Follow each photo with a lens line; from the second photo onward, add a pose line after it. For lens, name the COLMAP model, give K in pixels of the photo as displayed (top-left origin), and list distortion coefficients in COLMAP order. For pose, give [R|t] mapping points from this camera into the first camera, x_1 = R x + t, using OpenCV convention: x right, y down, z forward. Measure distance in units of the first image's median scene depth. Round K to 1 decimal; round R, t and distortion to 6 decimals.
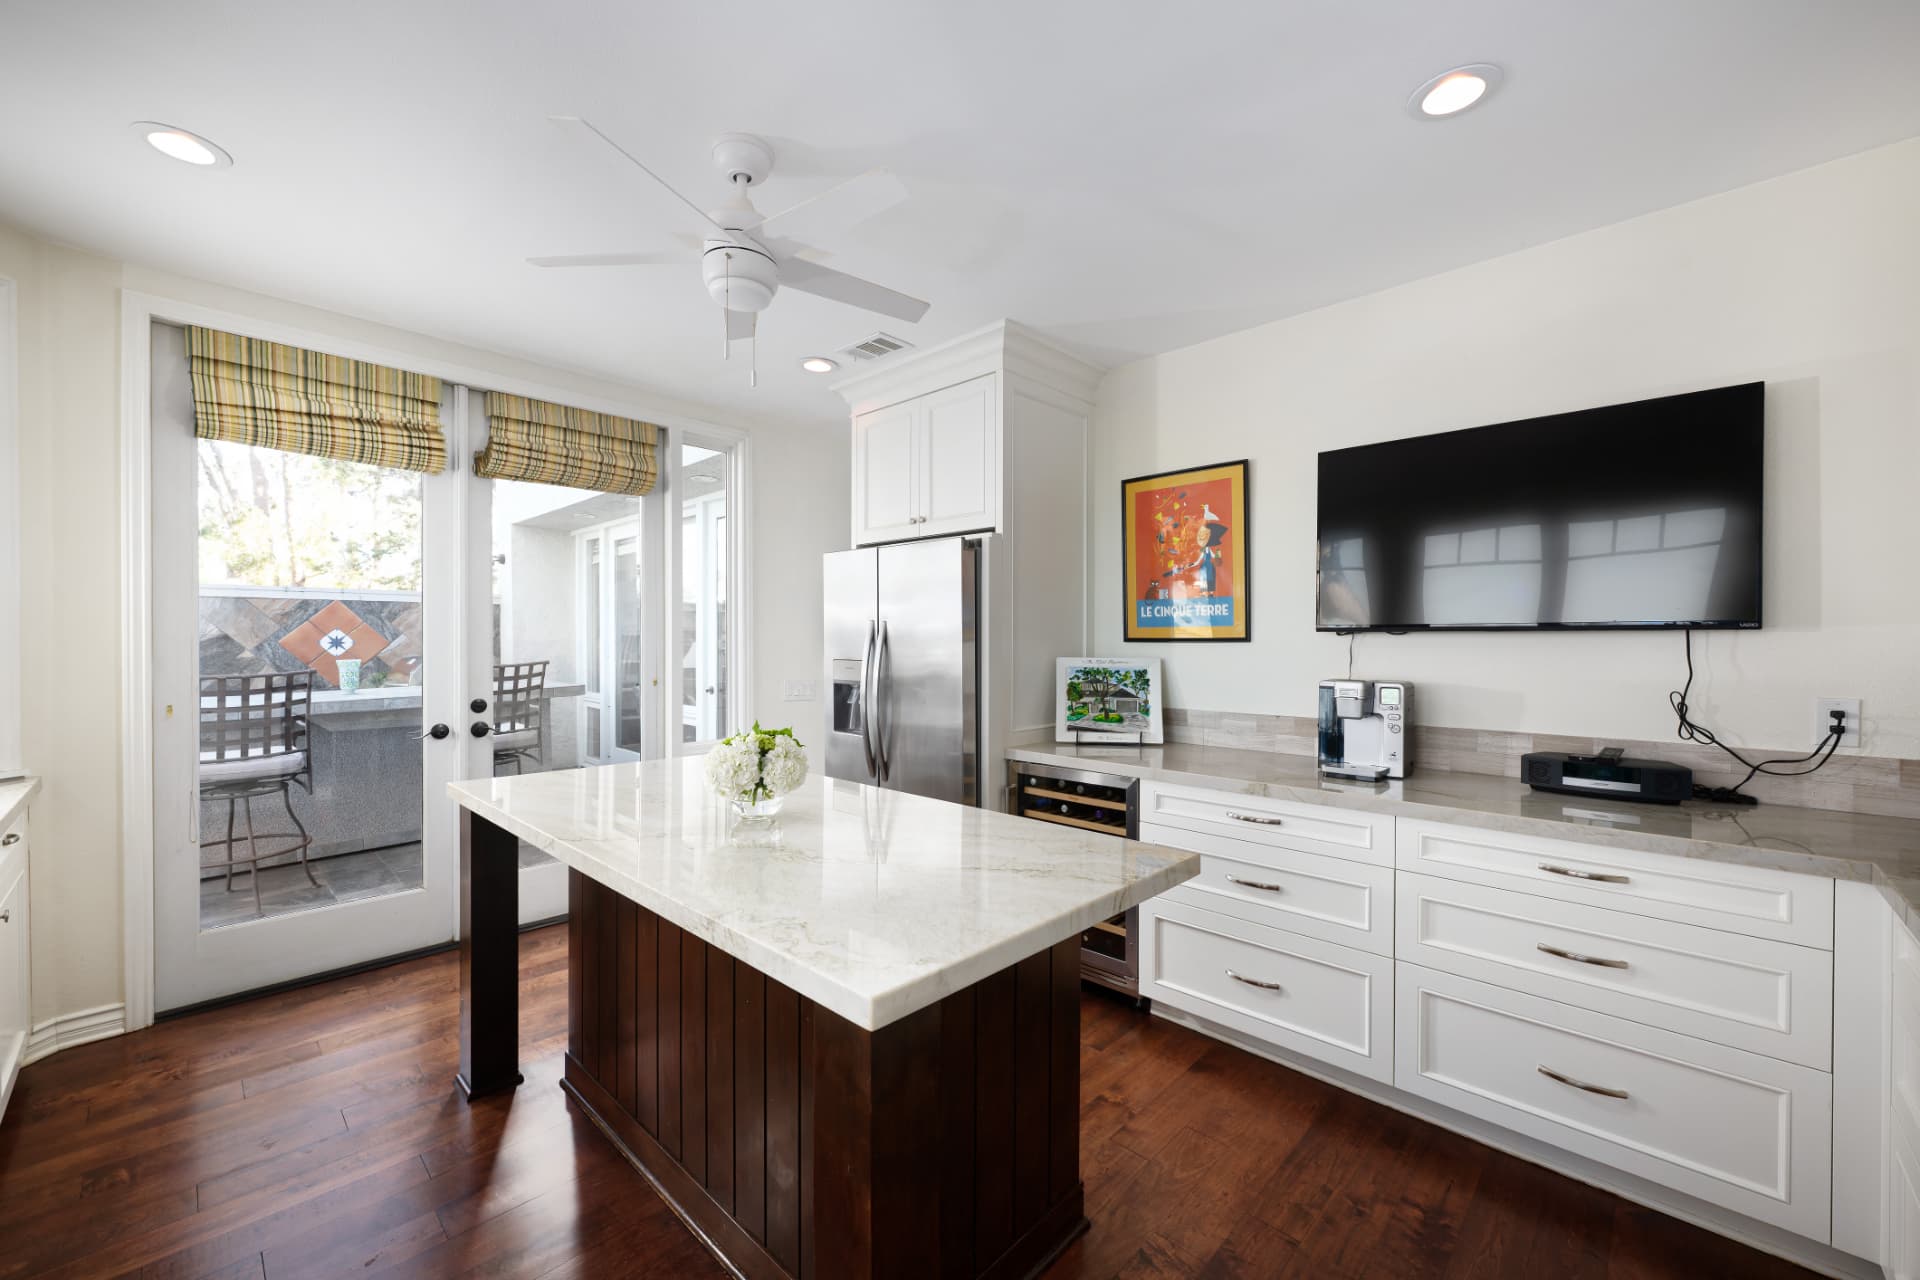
lens RADIAL K [[758.4, 0, 968.8], [0, 758.4, 643.7], [0, 0, 1]] dist [-0.001338, -0.000223]
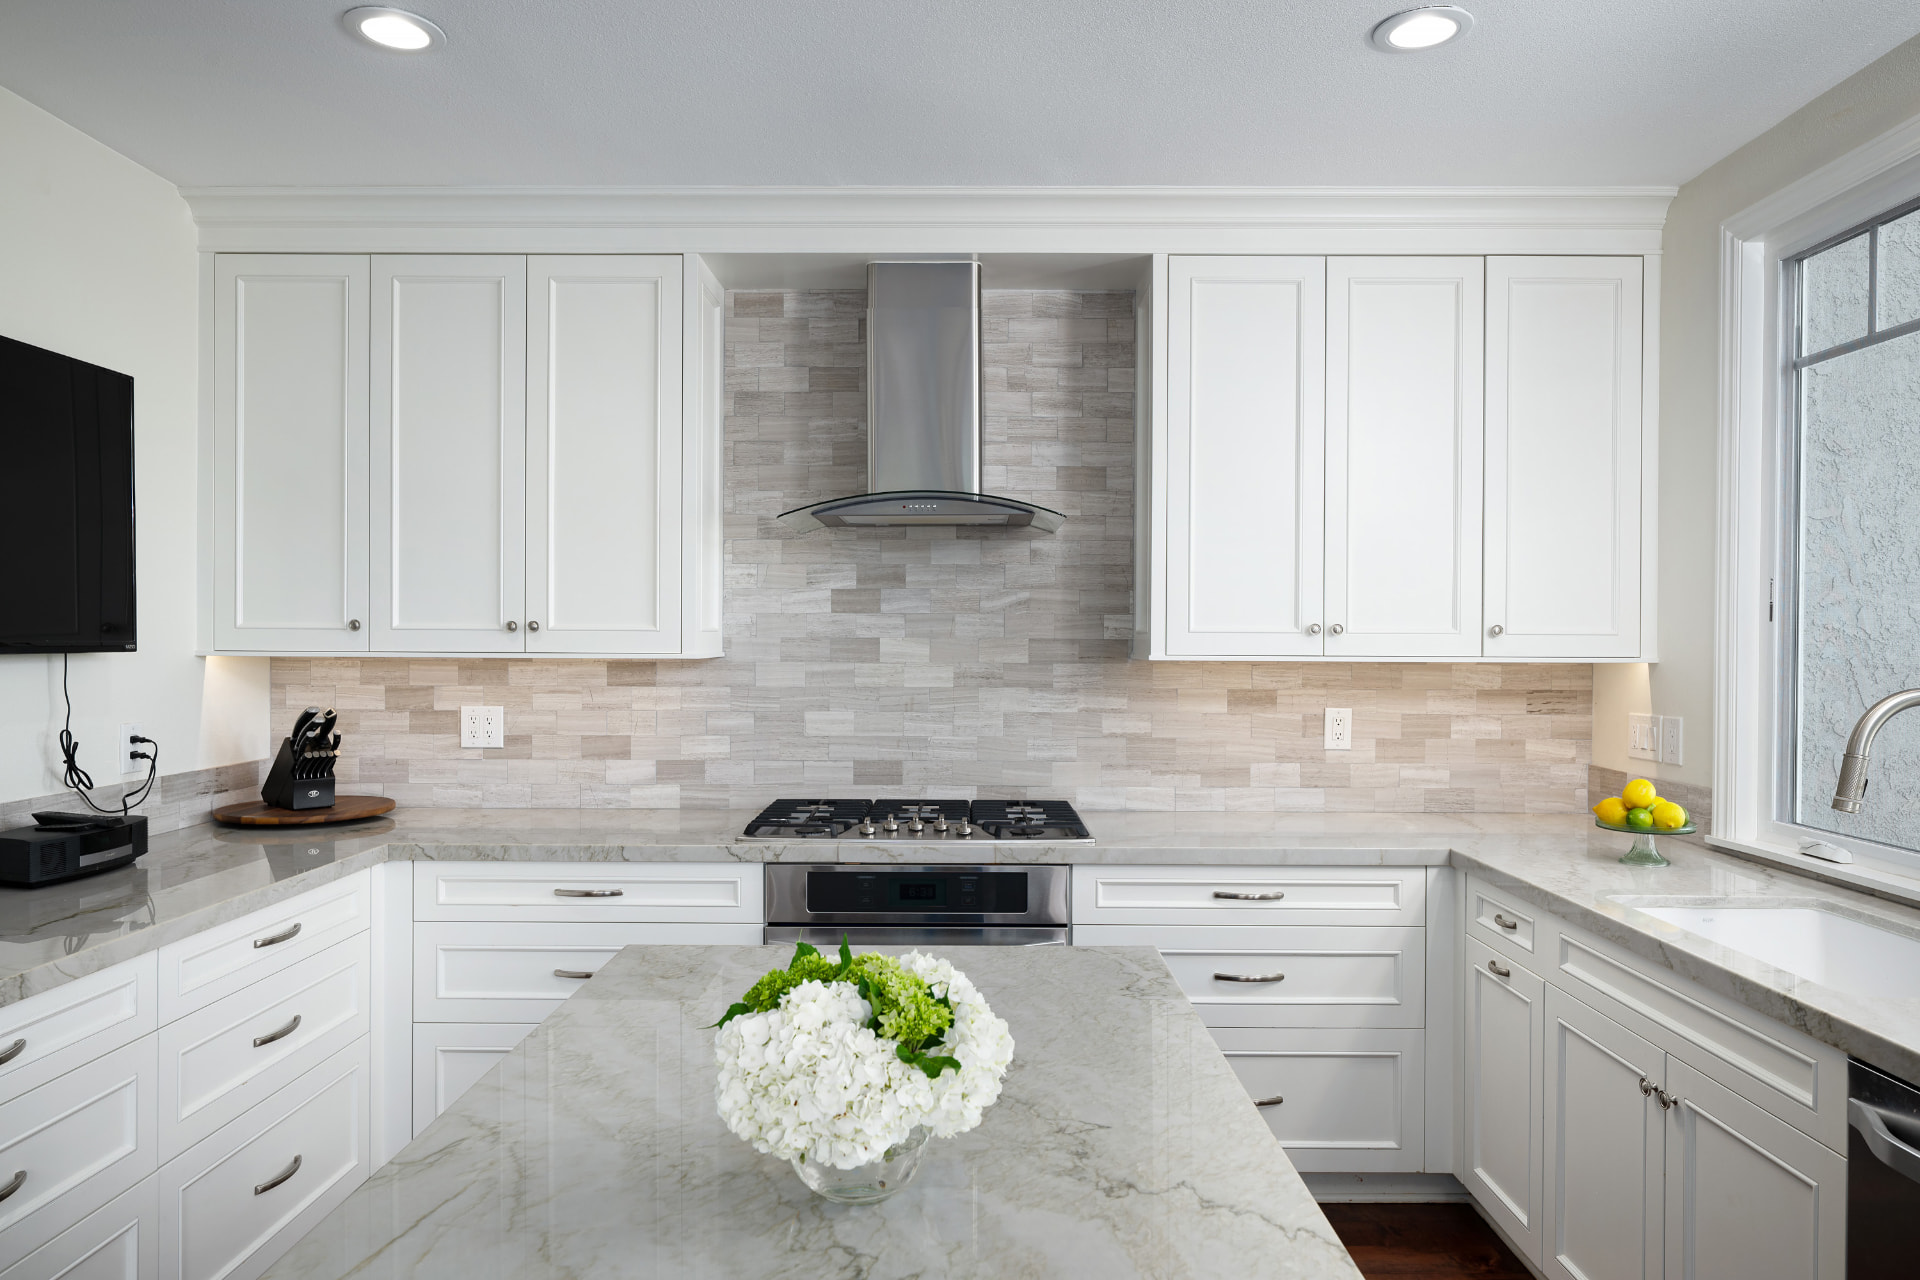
lens RADIAL K [[1262.2, 0, 963.5], [0, 1262.2, 638.0], [0, 0, 1]] dist [-0.004835, -0.006443]
pose [[-0.681996, -0.000066, 0.731356, -0.714497], [-0.001547, 0.999998, -0.001353, -0.034524], [-0.731354, -0.002055, -0.681995, 1.293542]]
